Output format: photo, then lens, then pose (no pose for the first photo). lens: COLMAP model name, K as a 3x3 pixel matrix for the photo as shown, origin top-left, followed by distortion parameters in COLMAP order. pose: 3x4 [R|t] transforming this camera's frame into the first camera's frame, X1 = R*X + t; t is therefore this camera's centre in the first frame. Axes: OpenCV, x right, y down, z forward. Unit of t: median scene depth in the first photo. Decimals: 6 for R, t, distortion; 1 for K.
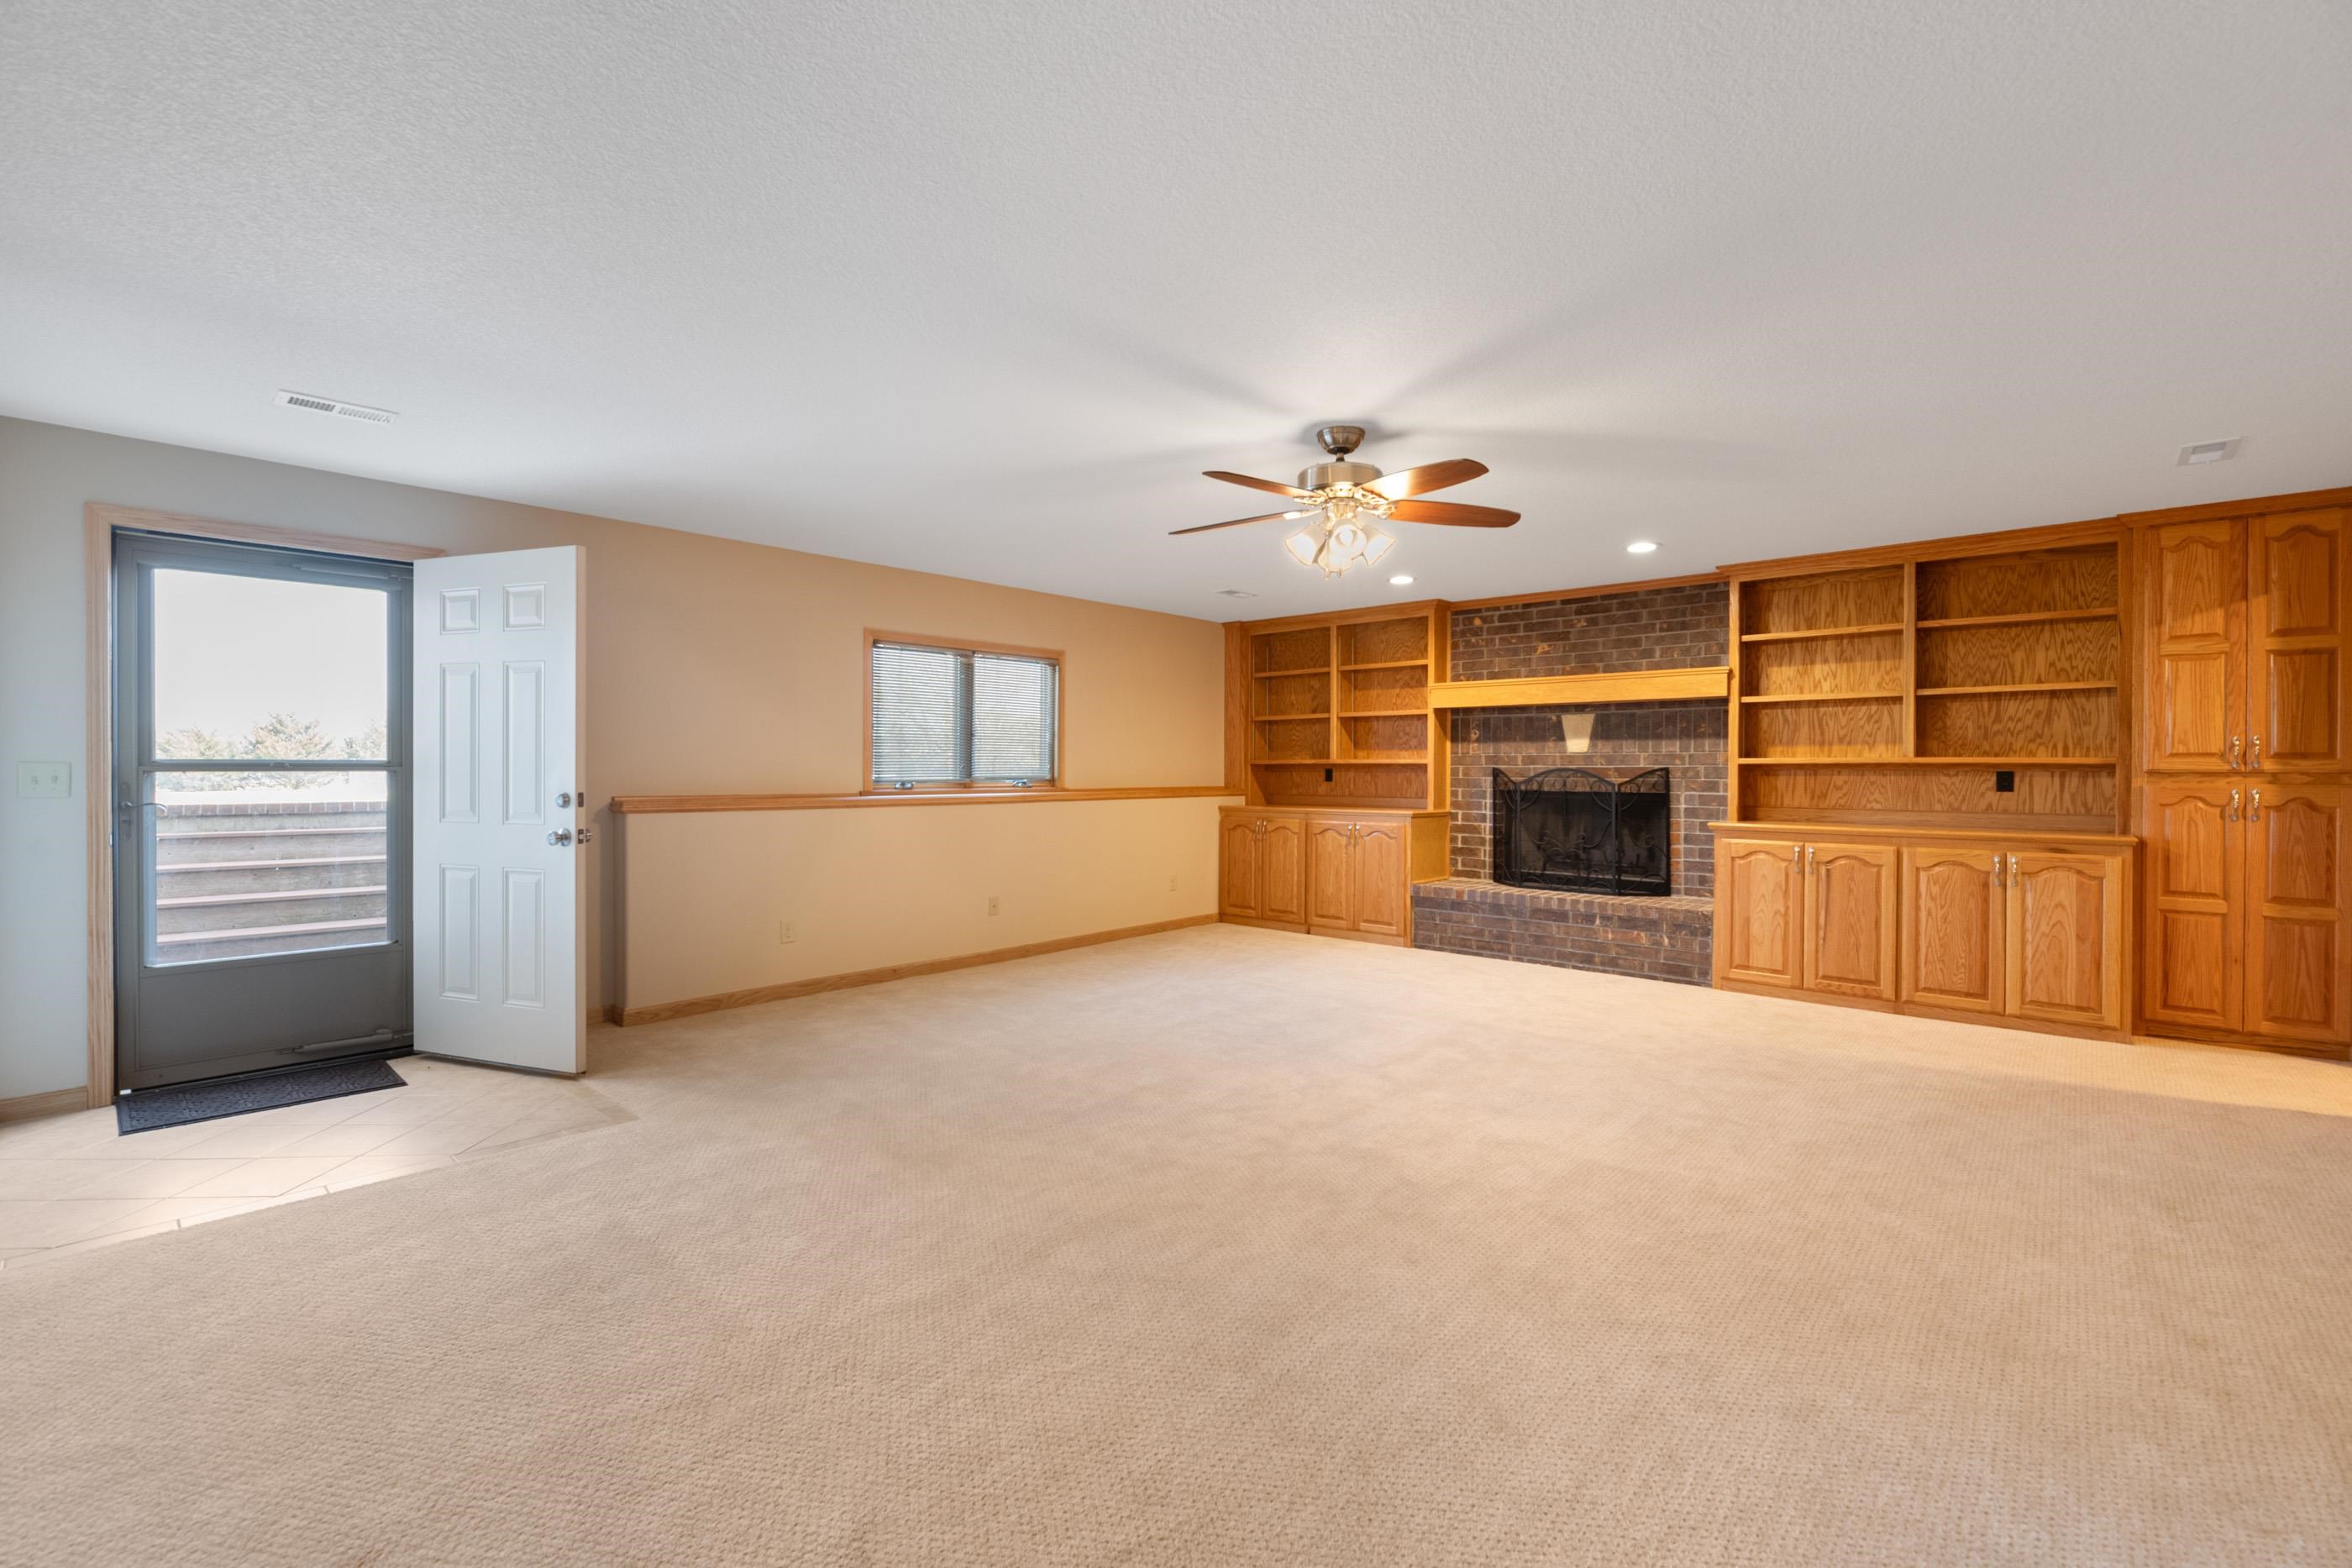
lens RADIAL K [[1011.0, 0, 1181.8], [0, 1011.0, 778.0], [0, 0, 1]] dist [-0.002317, -0.001431]
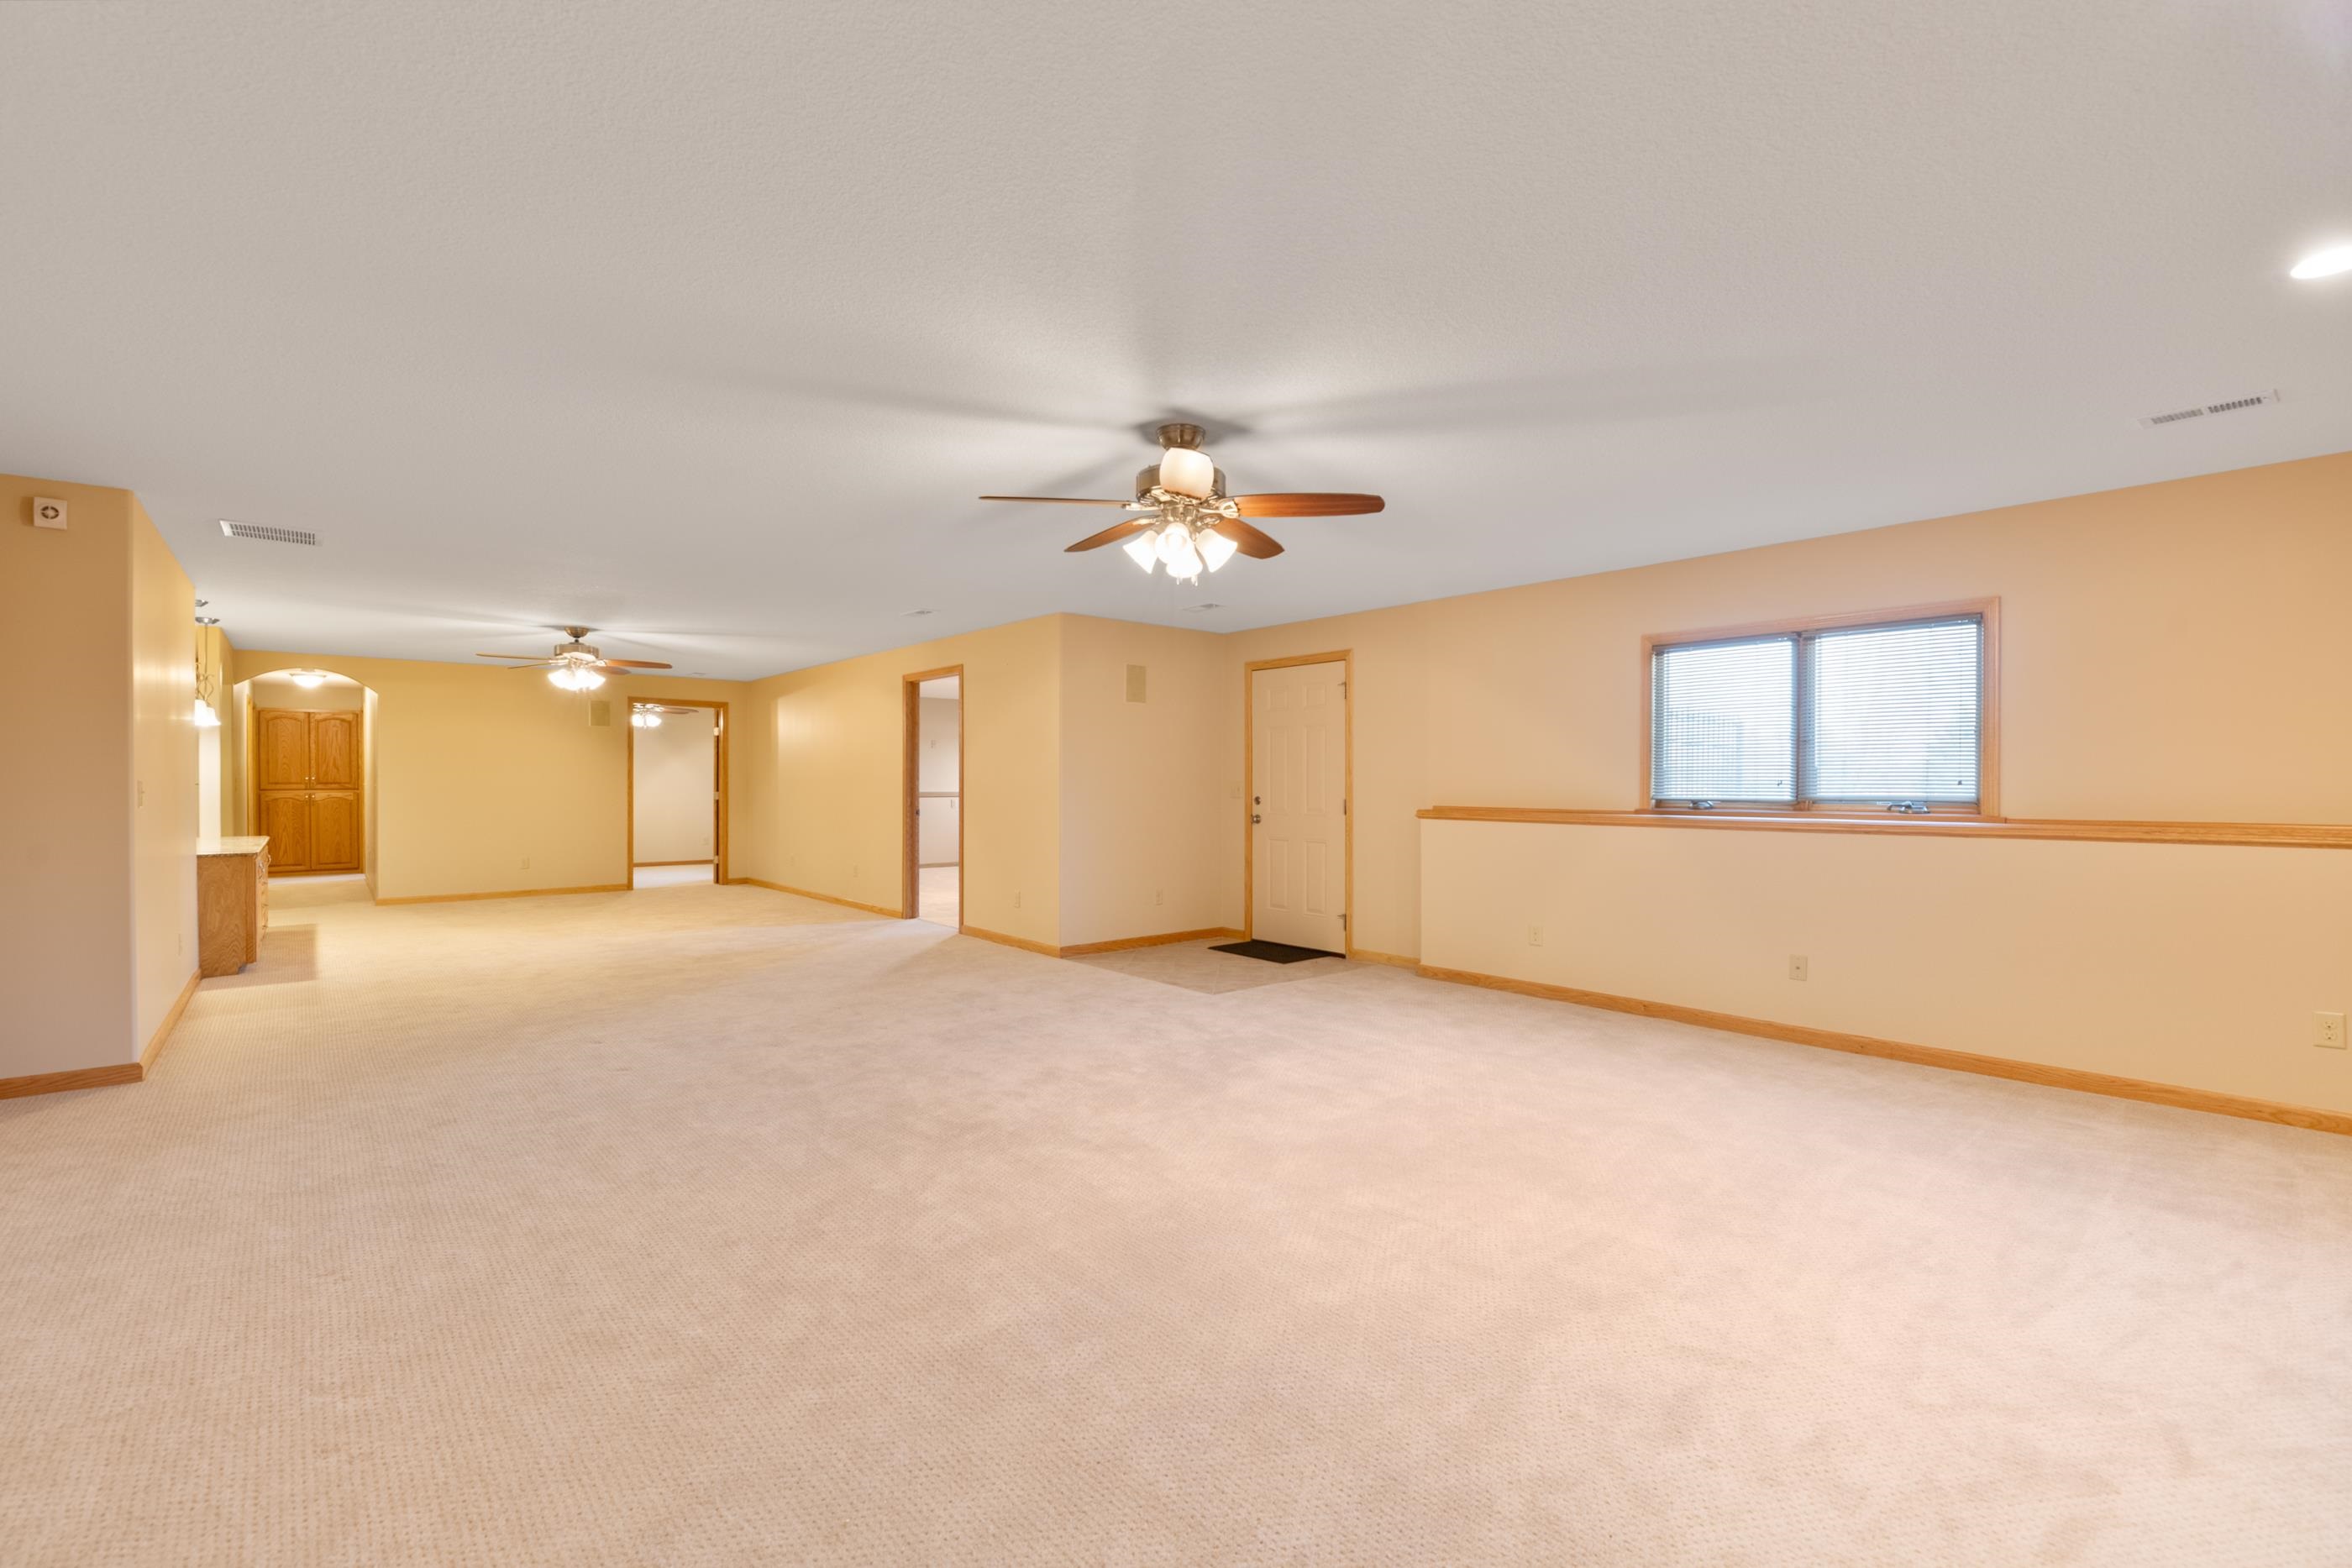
lens RADIAL K [[1011.0, 0, 1181.4], [0, 1011.0, 781.1], [0, 0, 1]] dist [-0.002317, -0.001431]
pose [[-0.122151, -0.006571, -0.992490, 1.098505], [-0.015171, 0.999874, -0.004753, -0.003996], [0.992396, 0.014477, -0.122235, 1.115405]]
